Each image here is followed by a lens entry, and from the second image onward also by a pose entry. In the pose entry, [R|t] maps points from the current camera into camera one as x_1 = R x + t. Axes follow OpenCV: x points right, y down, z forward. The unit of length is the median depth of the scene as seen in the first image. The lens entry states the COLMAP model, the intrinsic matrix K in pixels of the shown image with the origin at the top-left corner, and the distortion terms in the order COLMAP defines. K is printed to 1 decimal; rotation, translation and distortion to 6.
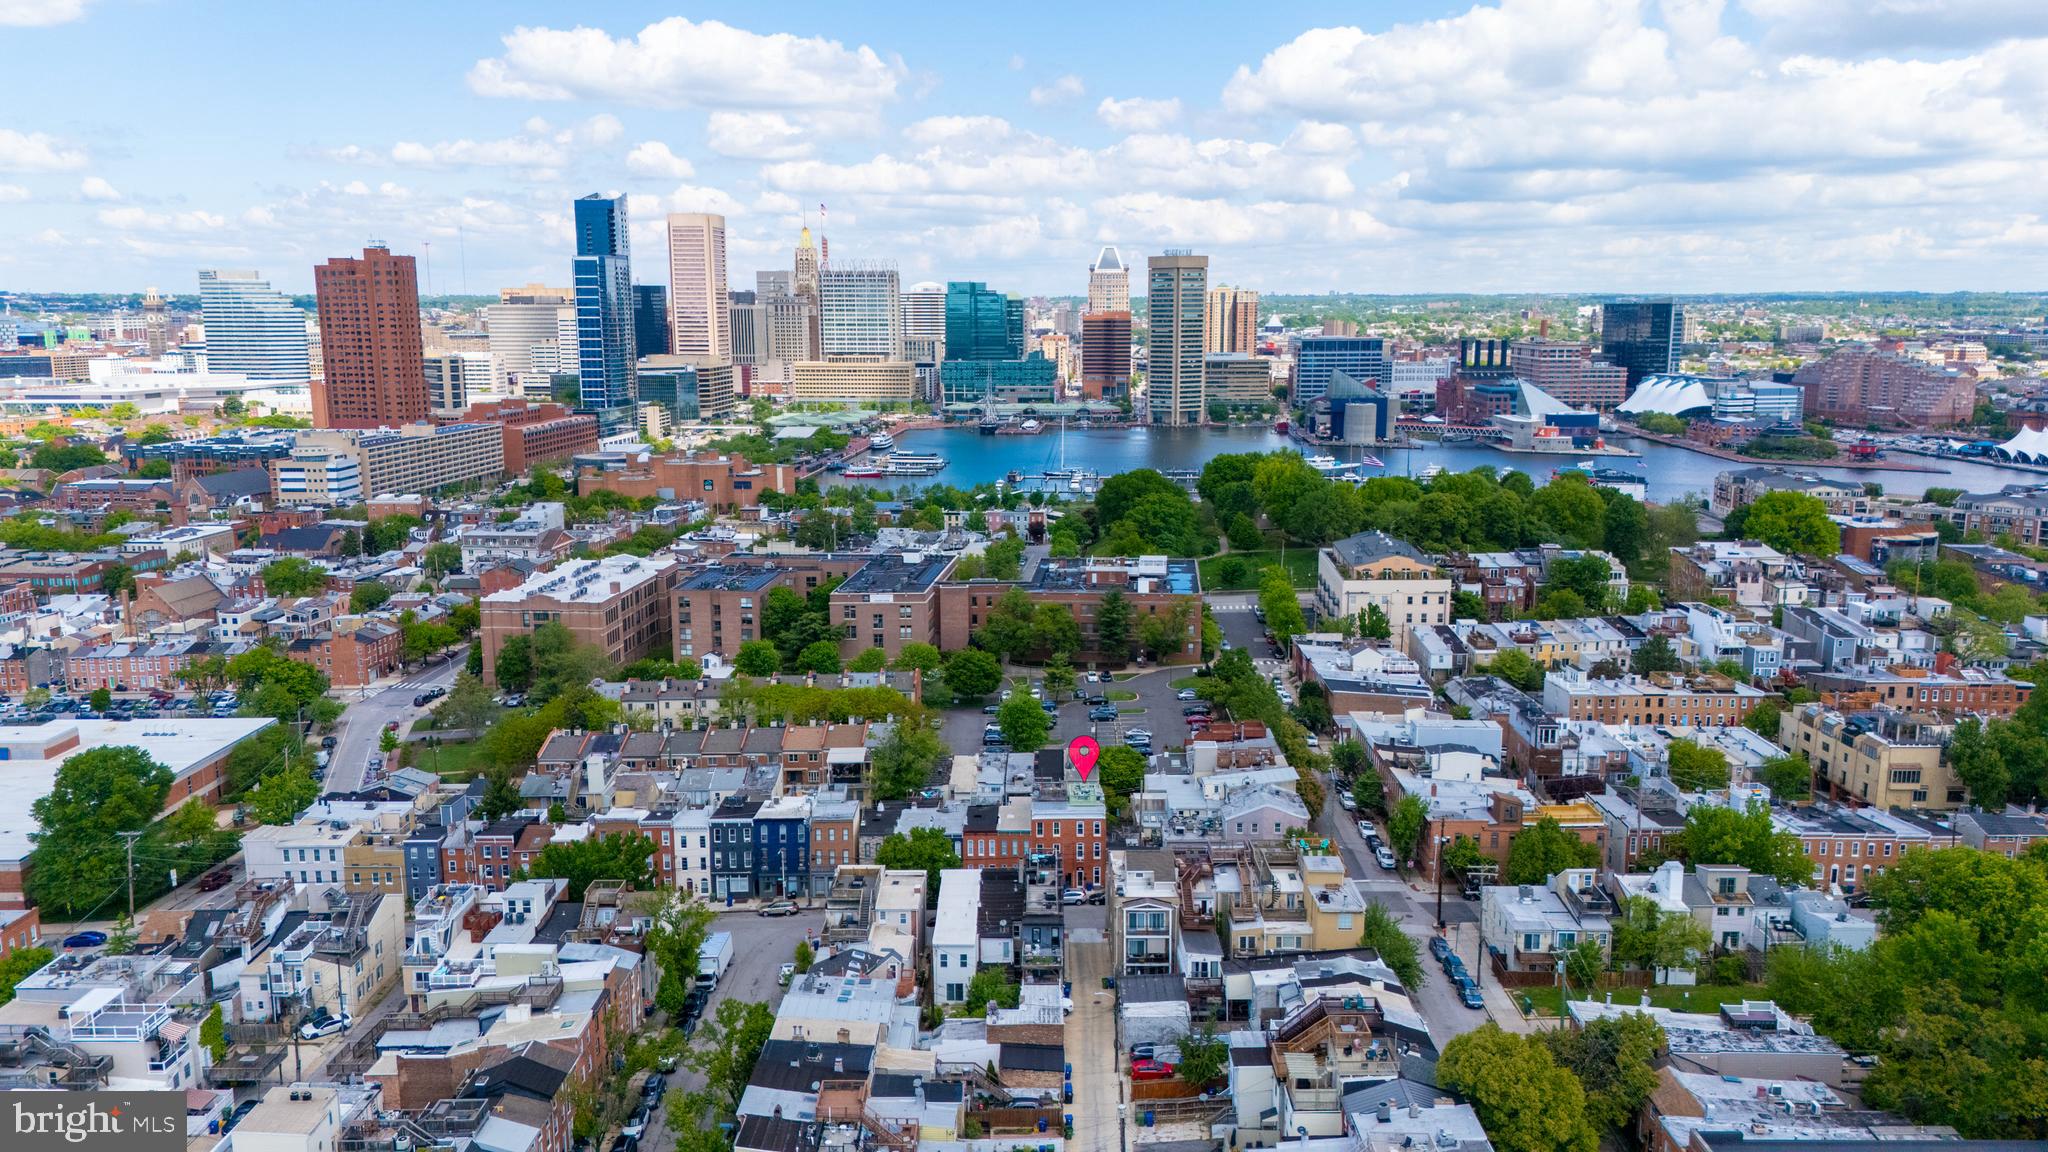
lens RADIAL K [[1509.1, 0, 1024.0], [0, 1509.1, 576.0], [0, 0, 1]] dist [0.093148, -0.099783]
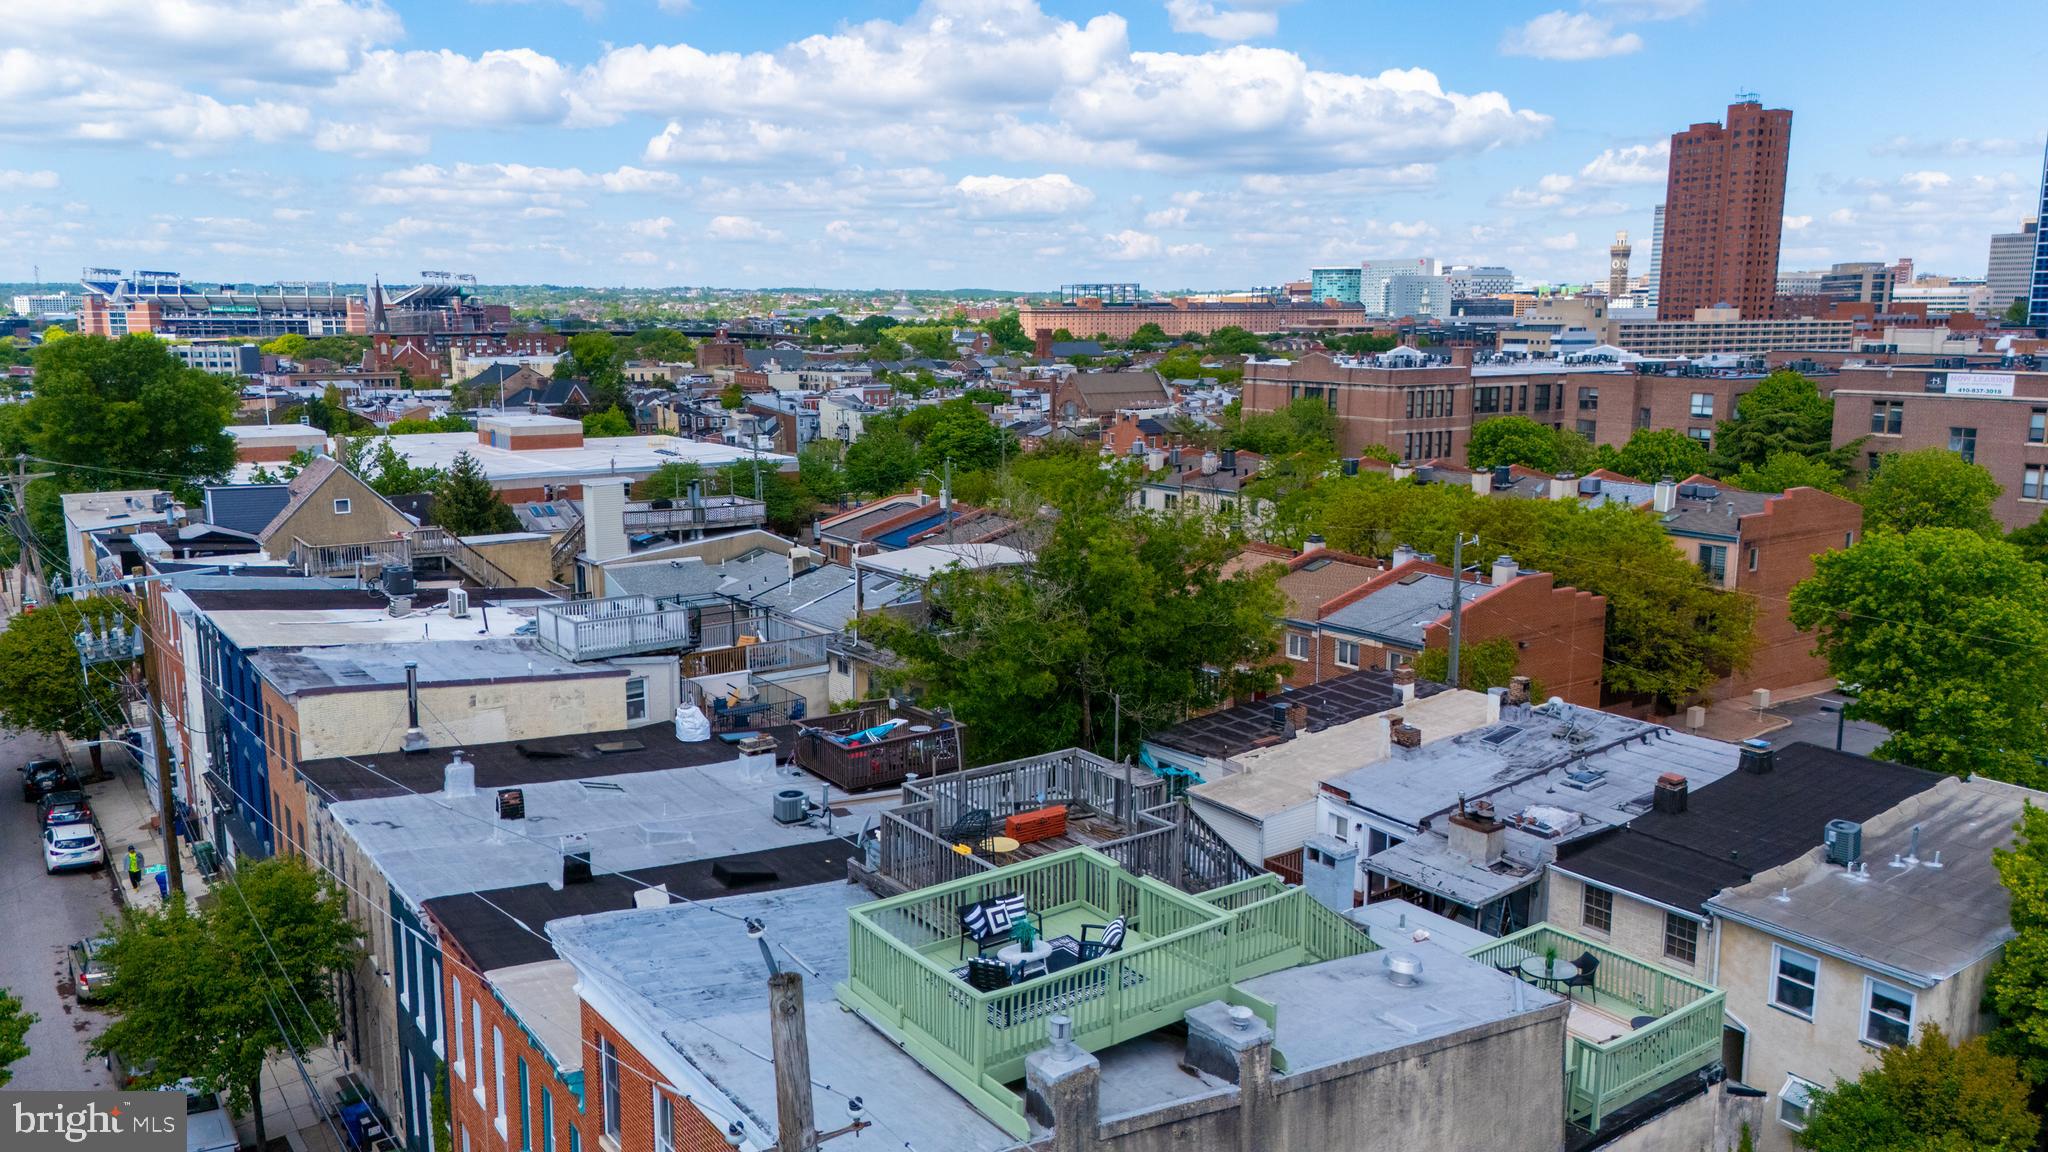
lens RADIAL K [[1499.3, 0, 1024.0], [0, 1499.3, 576.0], [0, 0, 1]] dist [0.077065, -0.090120]
pose [[0.581251, 0.144562, -0.800780, 0.105841], [-0.147602, 0.986499, 0.070951, 0.096963], [0.800225, 0.076957, 0.594741, 0.819373]]
